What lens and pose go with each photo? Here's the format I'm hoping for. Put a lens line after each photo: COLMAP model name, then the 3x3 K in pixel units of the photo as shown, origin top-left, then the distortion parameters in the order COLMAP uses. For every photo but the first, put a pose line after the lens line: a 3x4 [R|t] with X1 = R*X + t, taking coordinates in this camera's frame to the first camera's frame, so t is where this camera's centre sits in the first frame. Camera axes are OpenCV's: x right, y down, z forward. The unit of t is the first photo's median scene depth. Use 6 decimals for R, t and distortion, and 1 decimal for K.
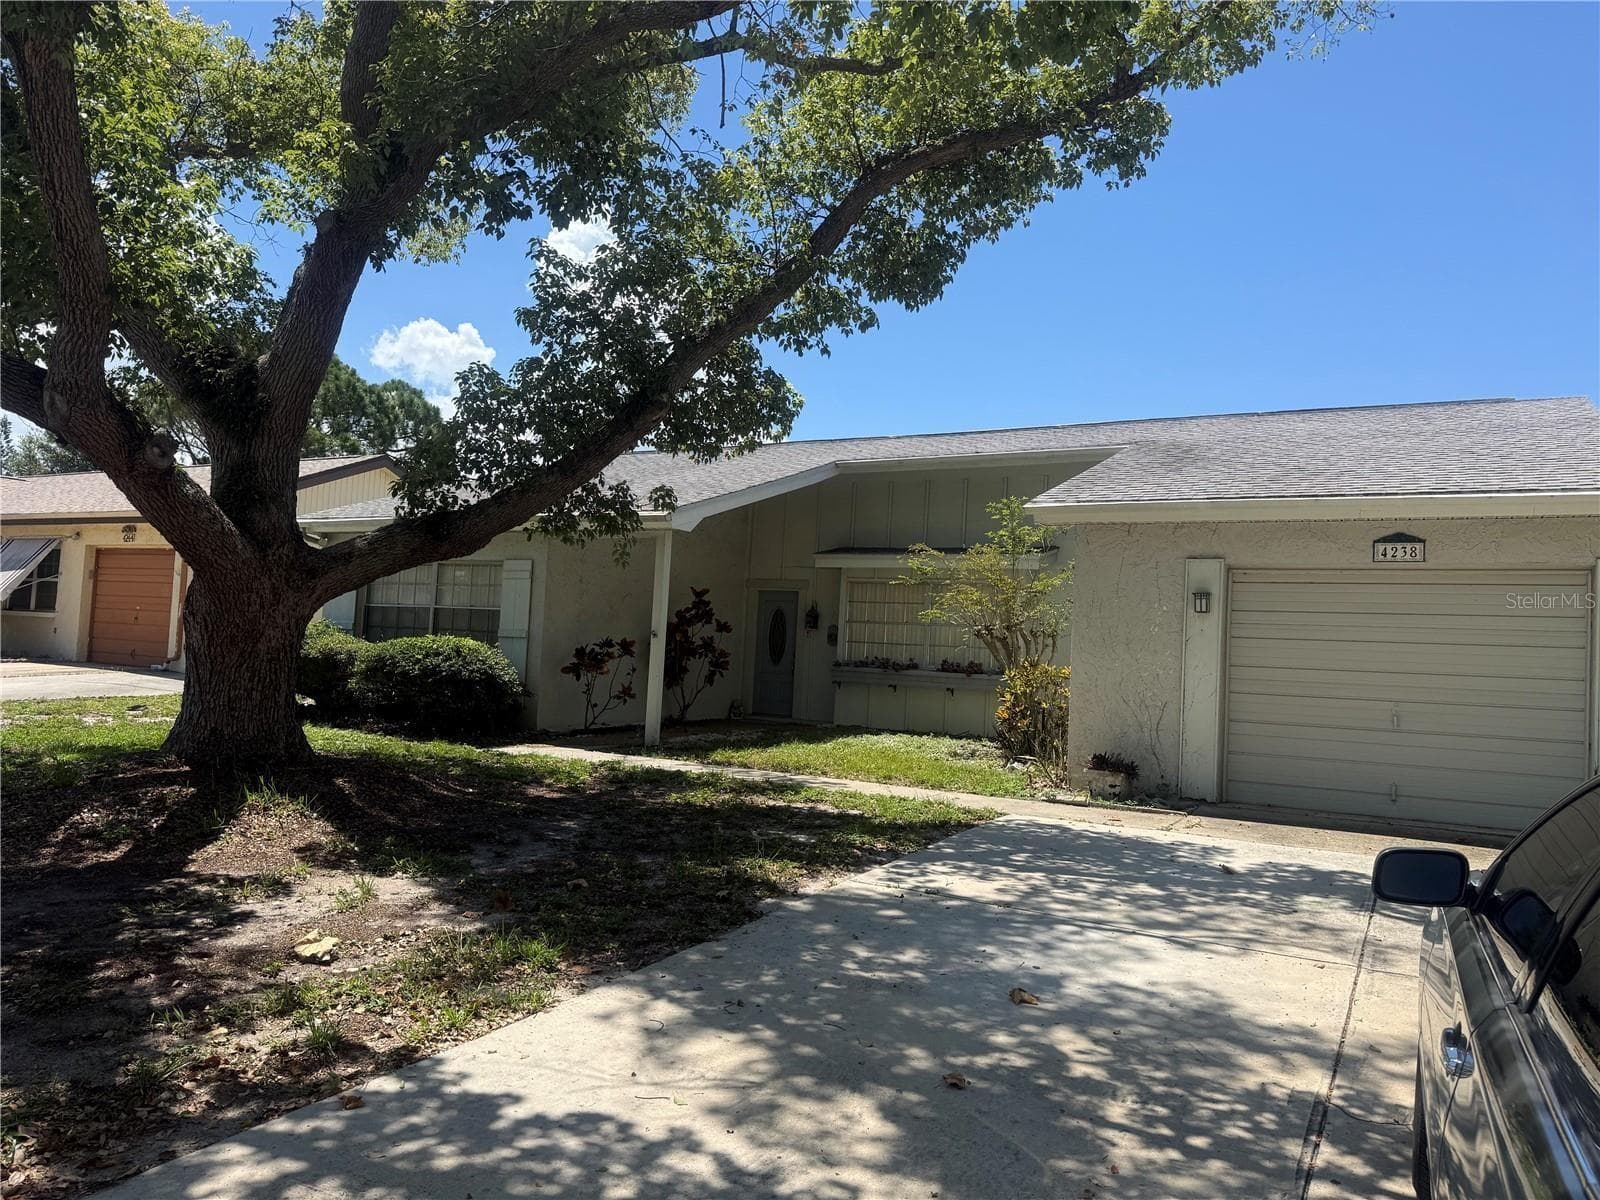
lens RADIAL K [[1081.4, 0, 800.0], [0, 1081.4, 600.0], [0, 0, 1]] dist [0.101964, -0.178254]
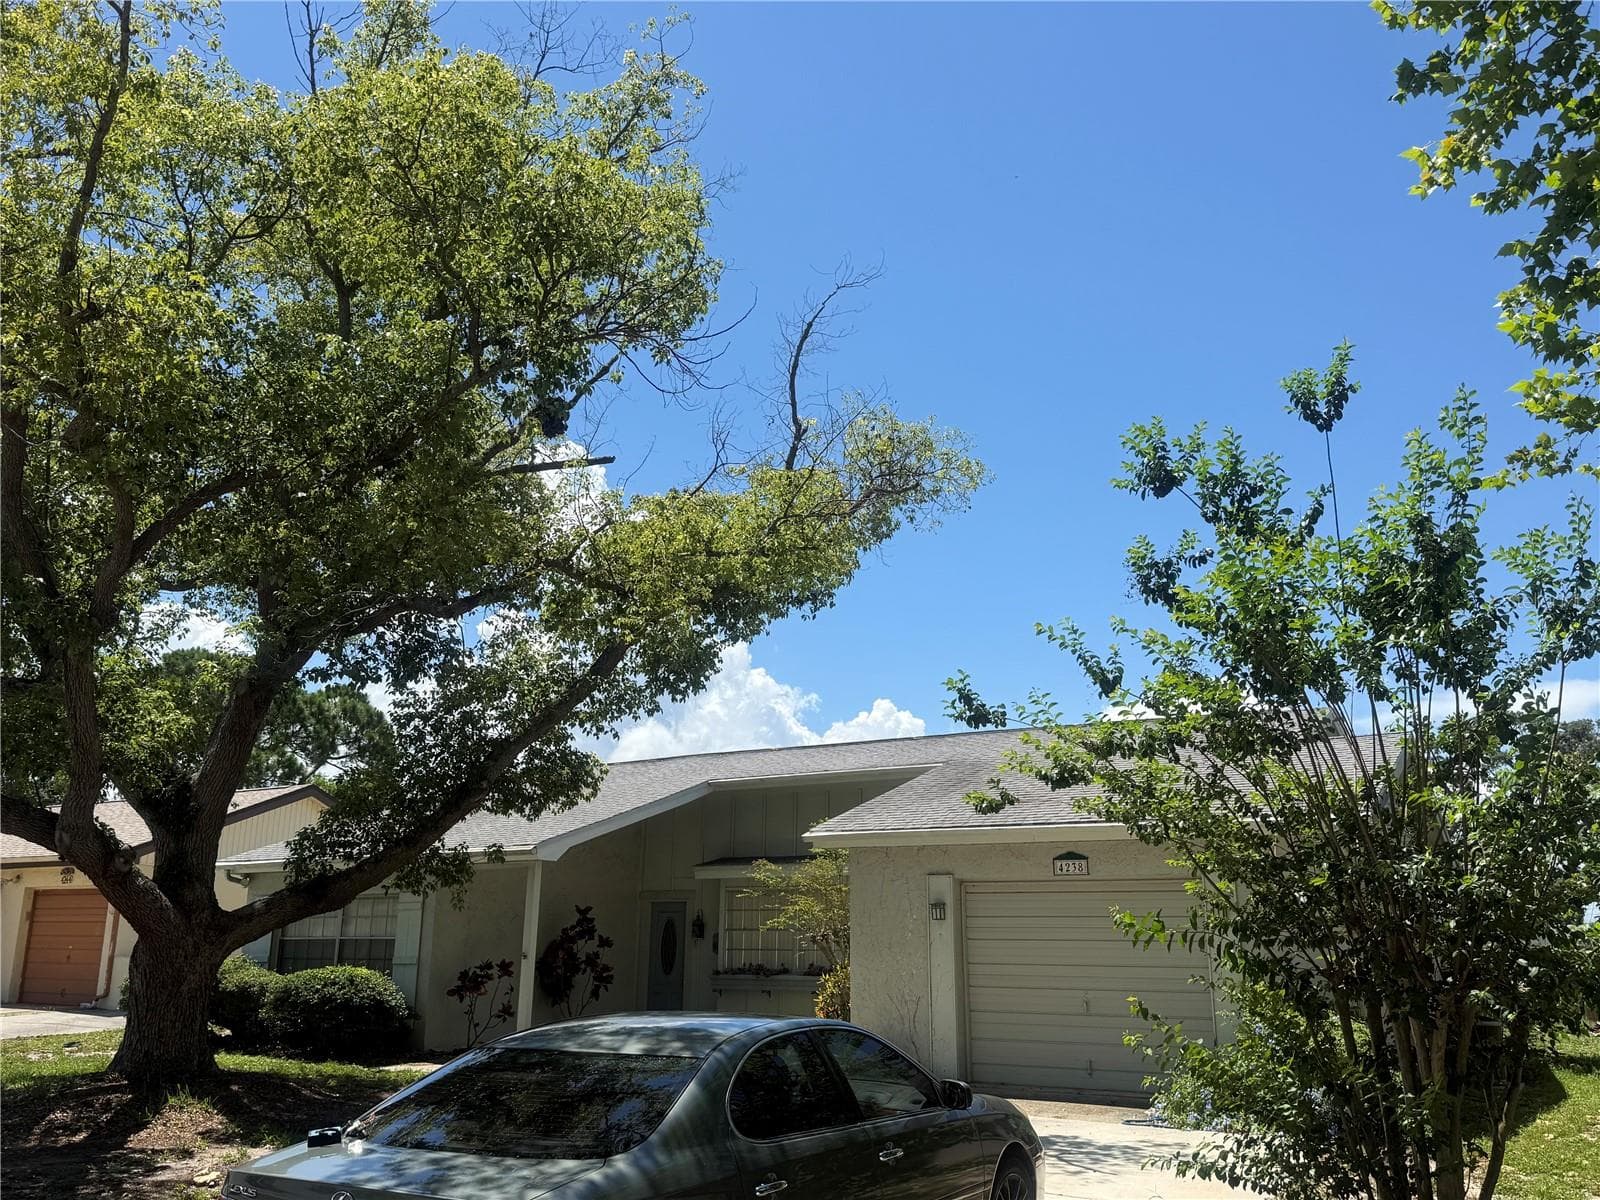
lens RADIAL K [[1342.2, 0, 831.3], [0, 1342.2, 596.4], [0, 0, 1]] dist [0.080286, -0.132433]
pose [[0.998610, -0.050153, -0.016216, 0.286045], [0.045804, 0.977929, -0.203854, -0.041167], [0.026082, 0.202828, 0.978867, -0.573008]]
